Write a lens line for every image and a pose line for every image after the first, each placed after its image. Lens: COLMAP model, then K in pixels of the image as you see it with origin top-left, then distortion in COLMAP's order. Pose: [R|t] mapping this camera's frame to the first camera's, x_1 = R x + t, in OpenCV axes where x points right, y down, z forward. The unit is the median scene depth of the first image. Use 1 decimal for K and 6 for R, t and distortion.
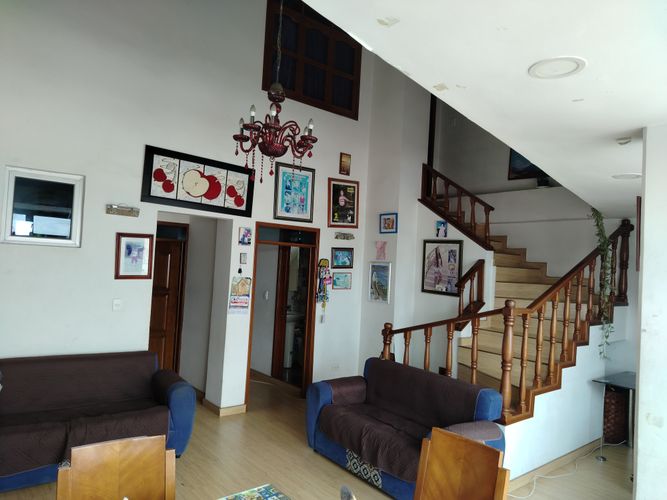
lens RADIAL K [[462.5, 0, 330.9], [0, 462.5, 249.3], [0, 0, 1]] dist [0.092348, -0.111674]
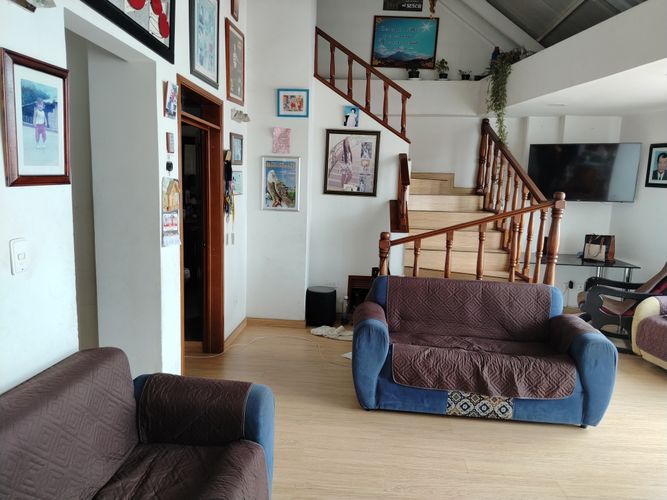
lens RADIAL K [[462.5, 0, 330.9], [0, 462.5, 249.3], [0, 0, 1]] dist [0.092348, -0.111674]
pose [[0.674993, -0.130877, 0.726124, -0.426707], [-0.021056, 0.980324, 0.196267, 0.027067], [-0.737524, -0.147769, 0.658956, 0.441157]]
